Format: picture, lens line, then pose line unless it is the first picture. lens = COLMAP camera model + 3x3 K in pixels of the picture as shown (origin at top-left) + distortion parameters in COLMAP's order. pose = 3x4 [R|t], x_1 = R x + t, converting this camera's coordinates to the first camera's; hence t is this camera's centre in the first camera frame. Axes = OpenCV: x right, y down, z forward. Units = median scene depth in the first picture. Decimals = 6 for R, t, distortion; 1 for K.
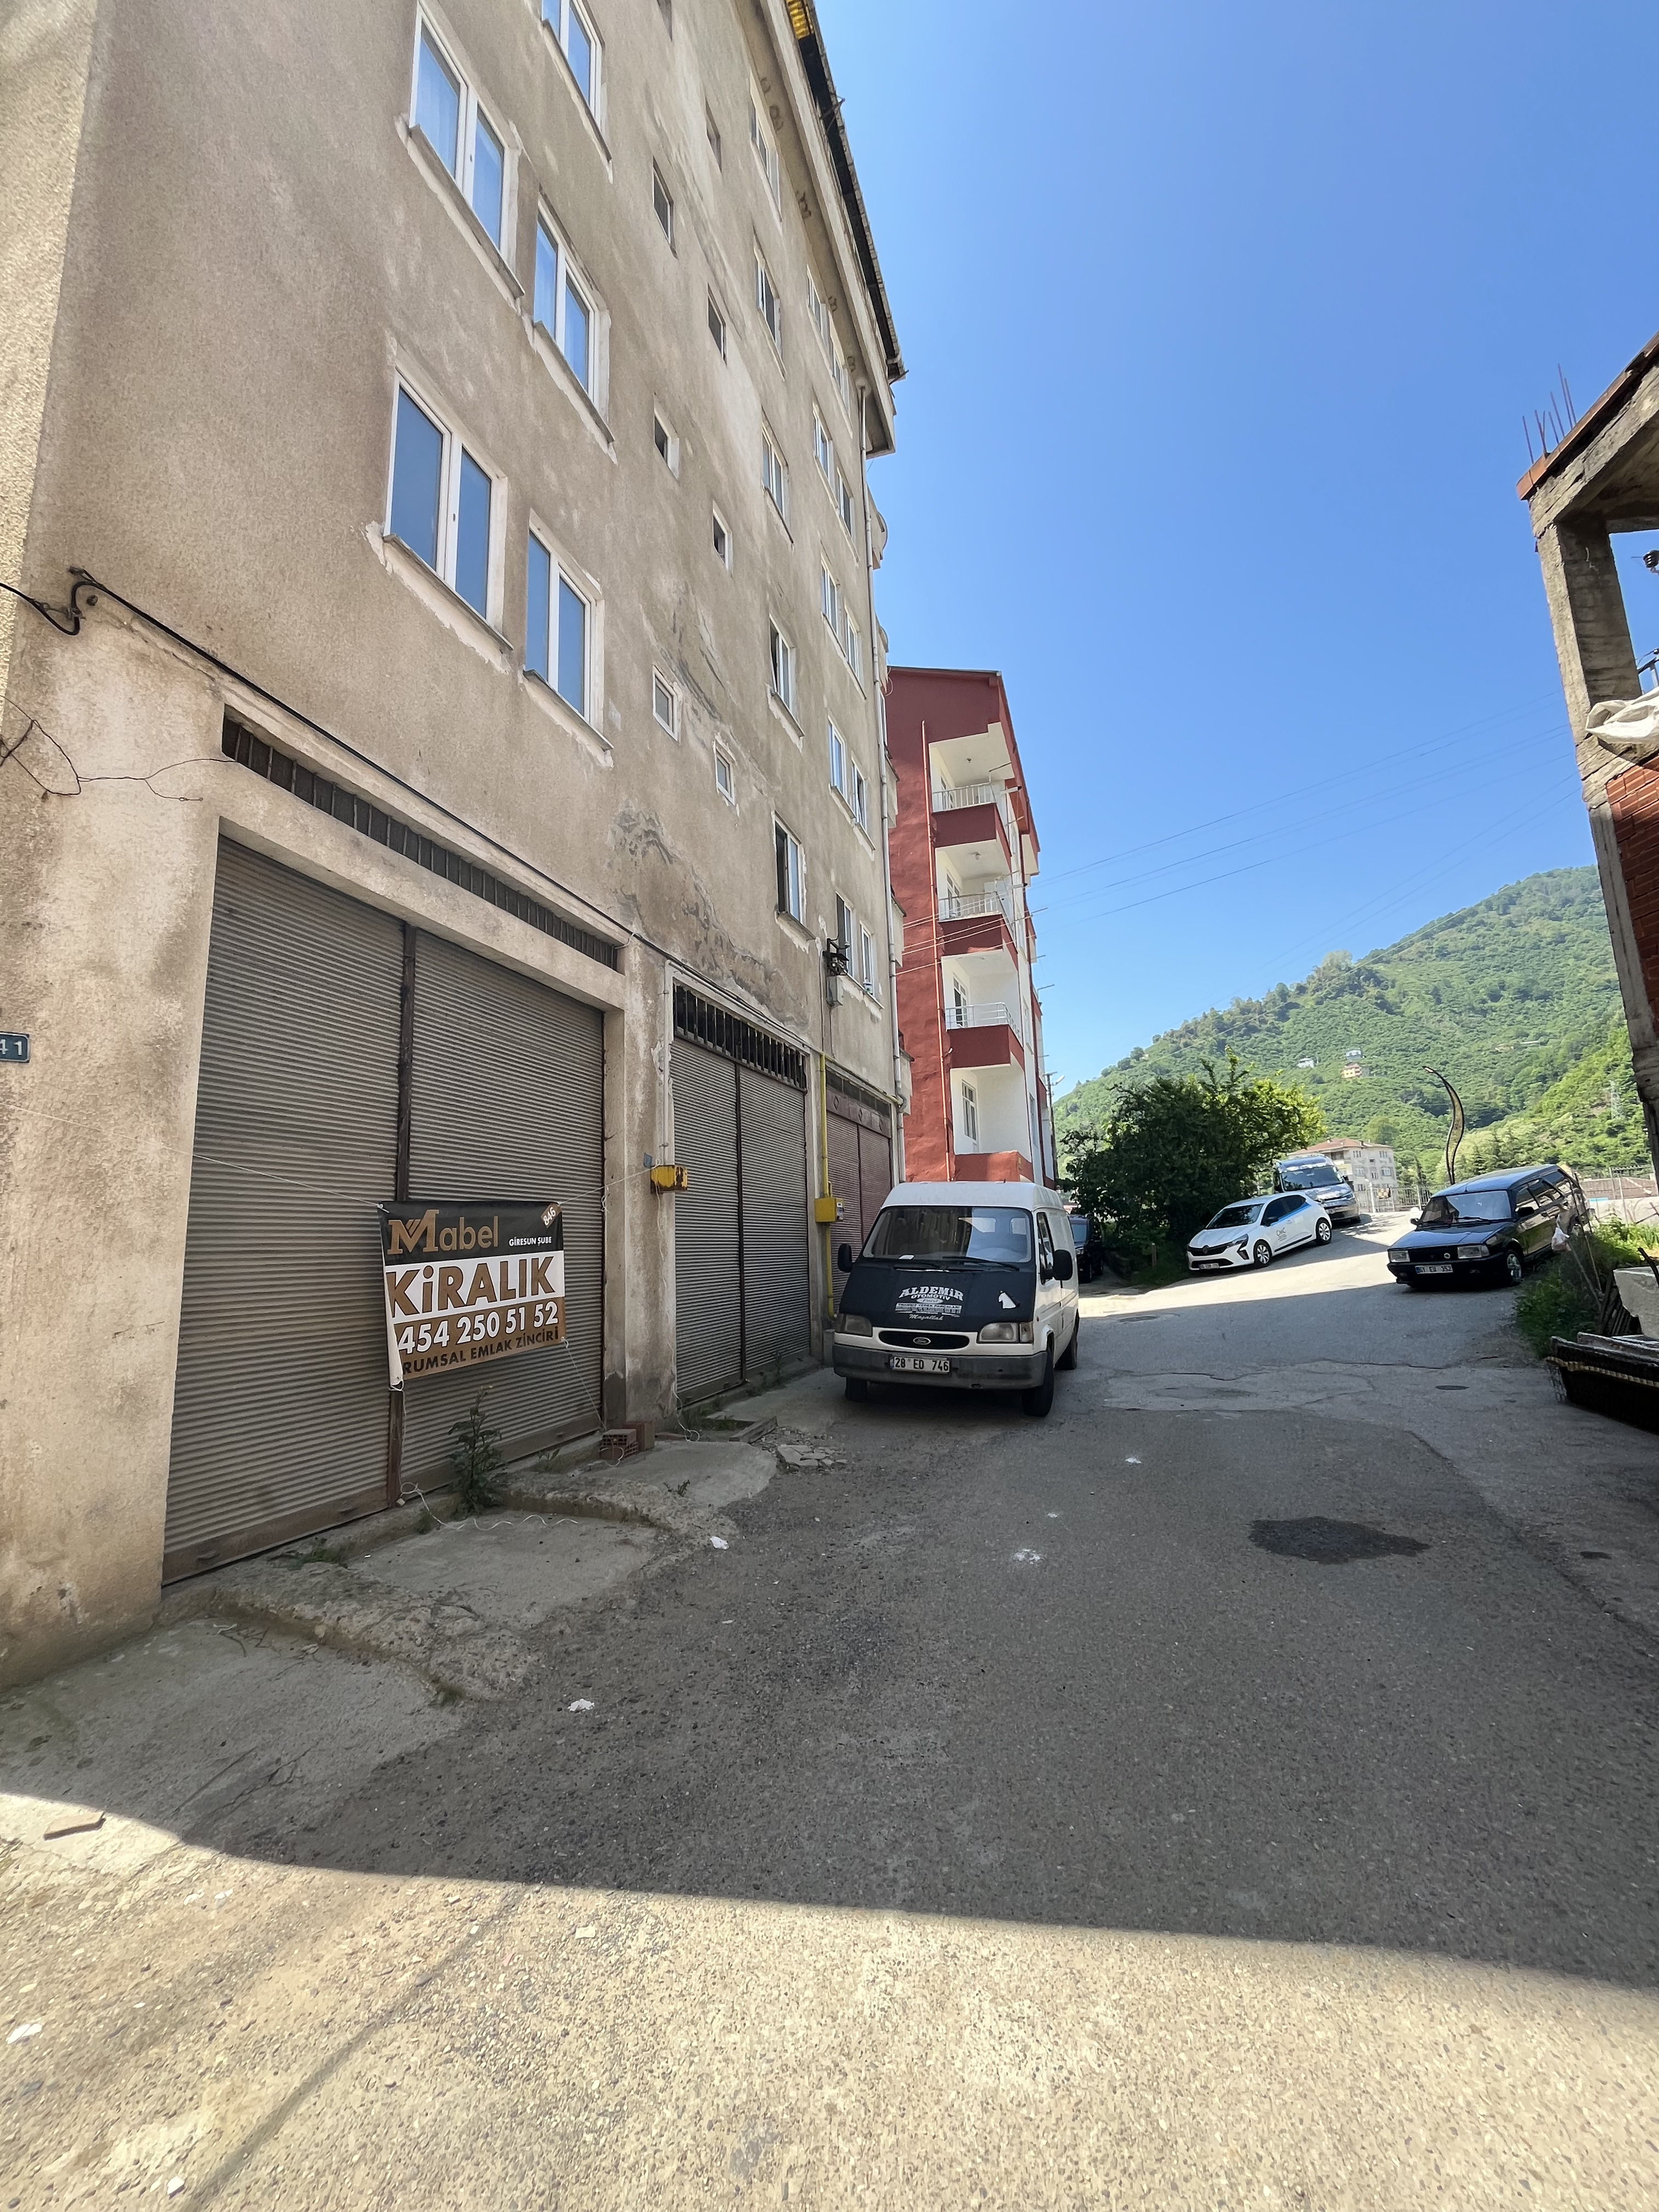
lens RADIAL K [[888.3, 0, 829.5], [0, 888.3, 1106.0], [0, 0, 1]] dist [-0.002961, -0.000403]
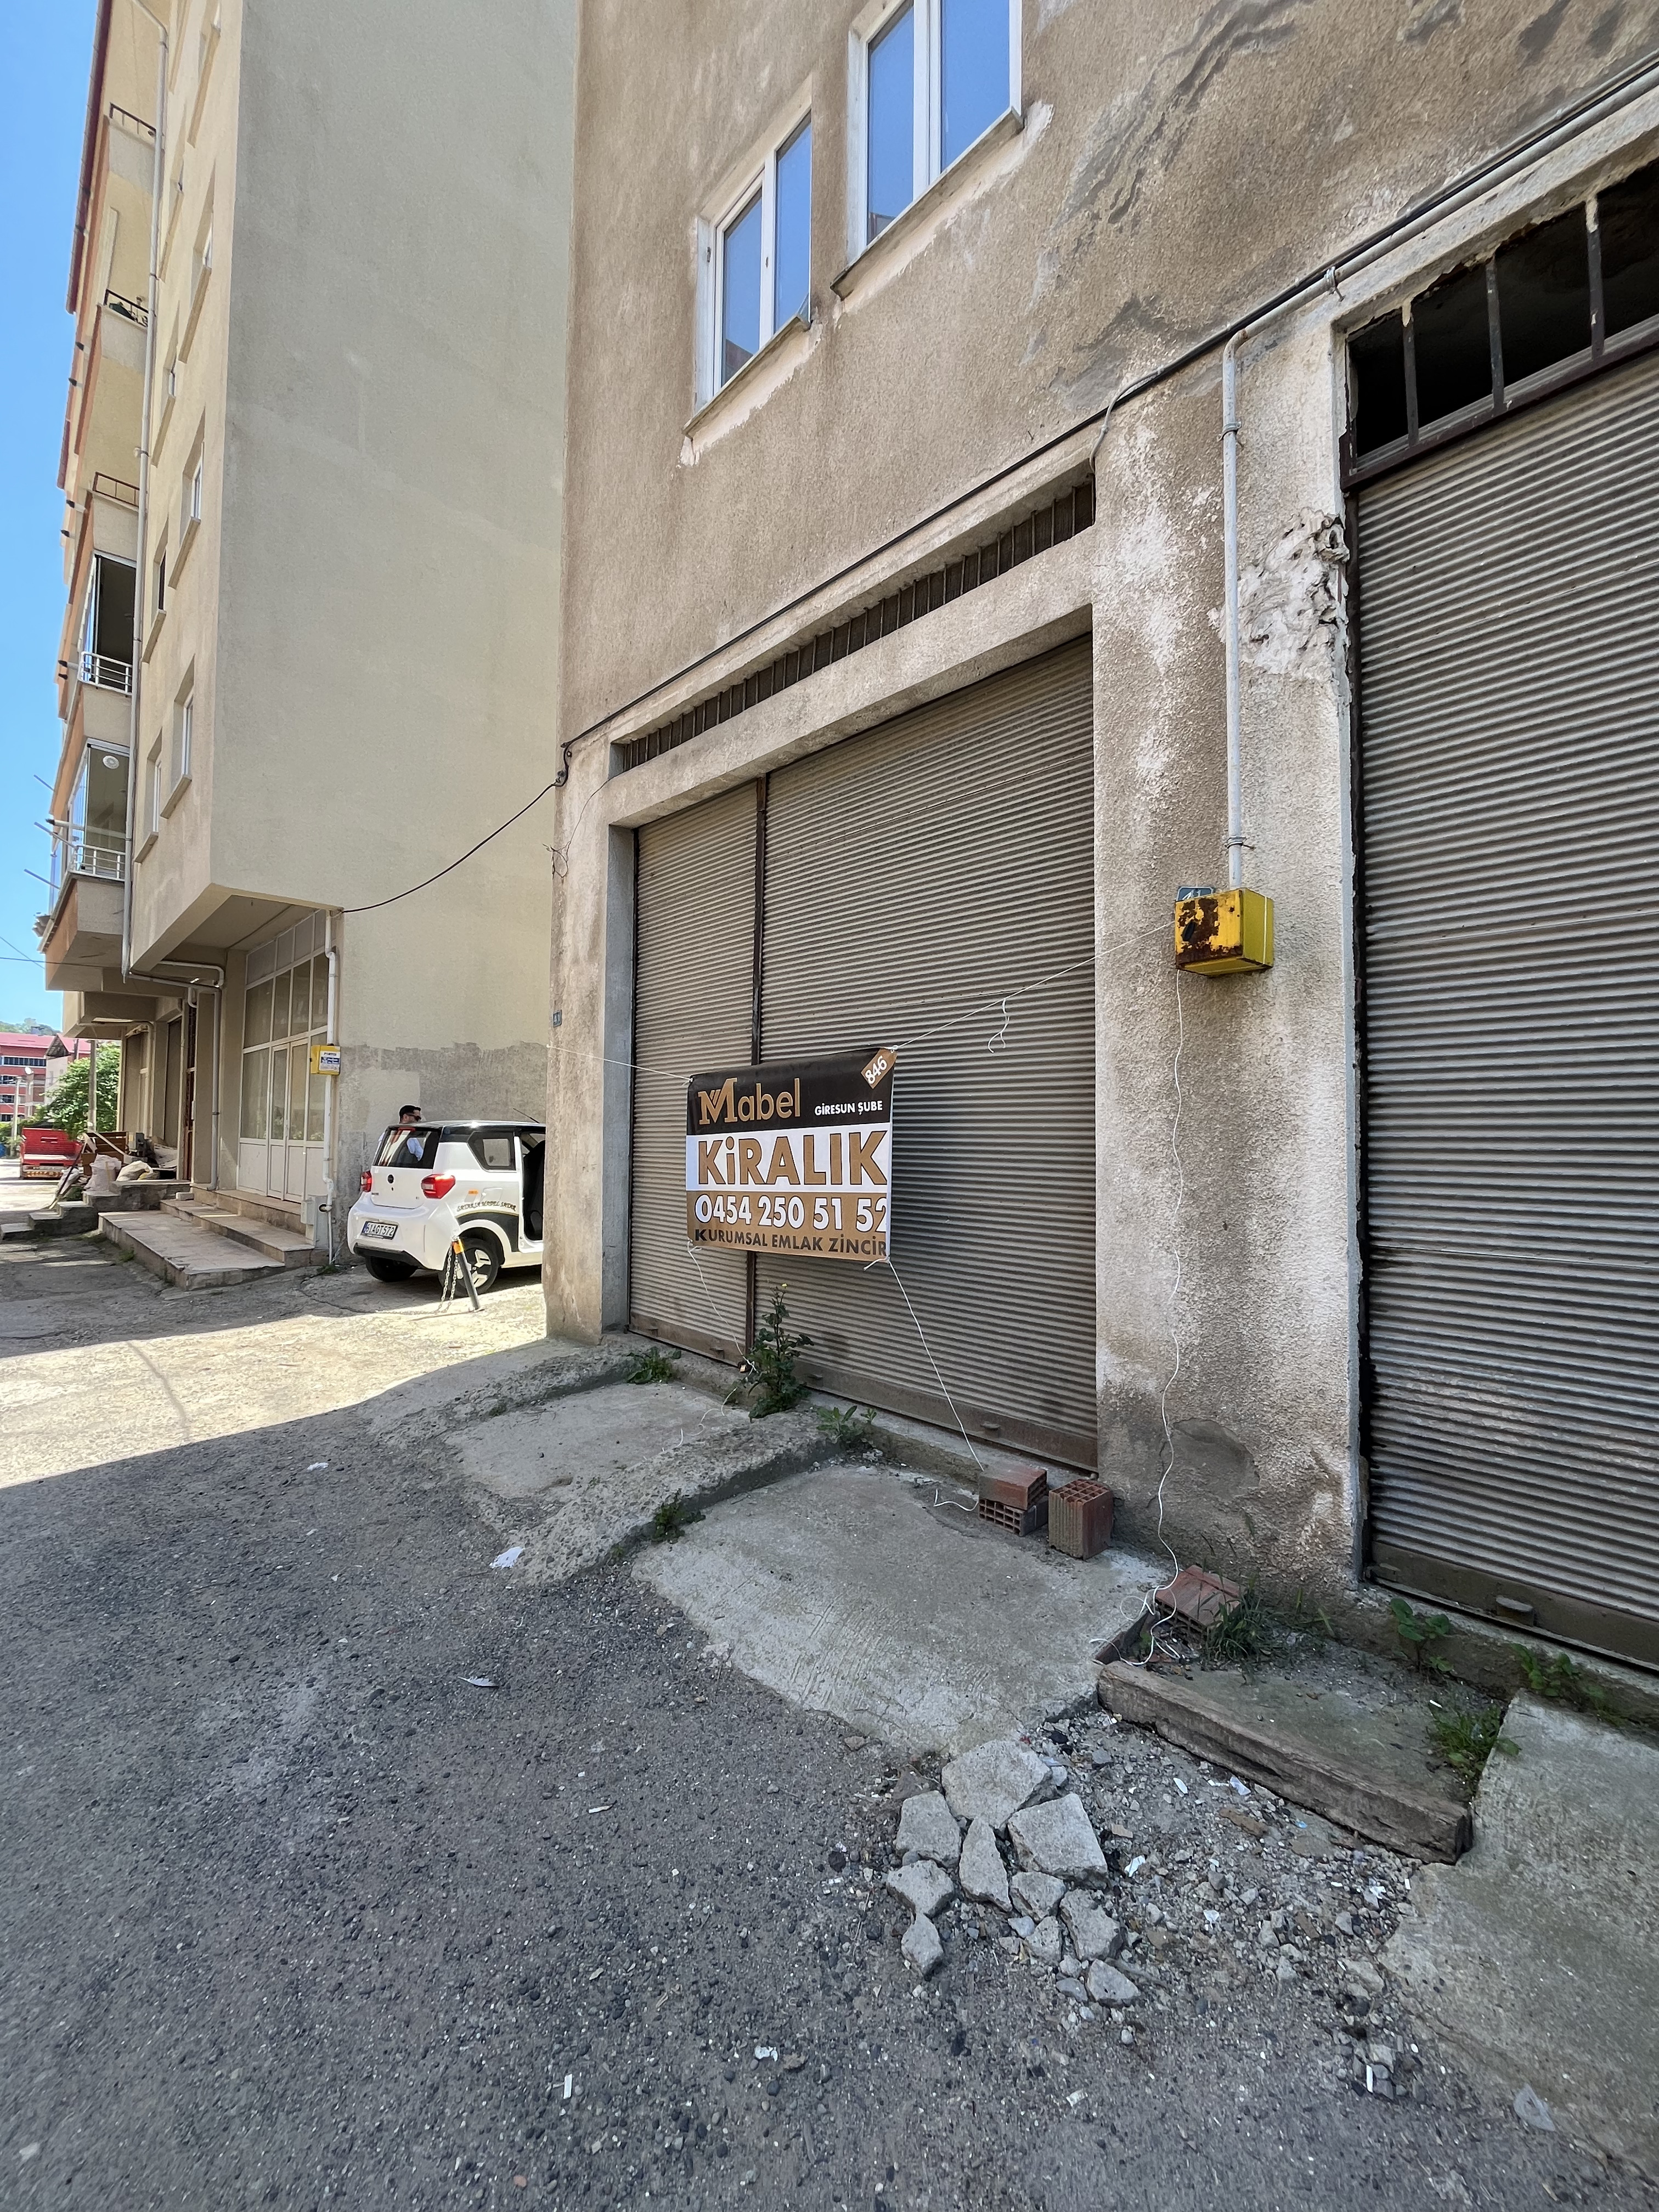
lens RADIAL K [[888.3, 0, 829.5], [0, 888.3, 1106.0], [0, 0, 1]] dist [-0.002961, -0.000403]
pose [[-0.469627, -0.000530, -0.882865, 0.344435], [0.149884, 0.985436, -0.080320, 0.240235], [0.870049, -0.170048, -0.462708, 1.540900]]
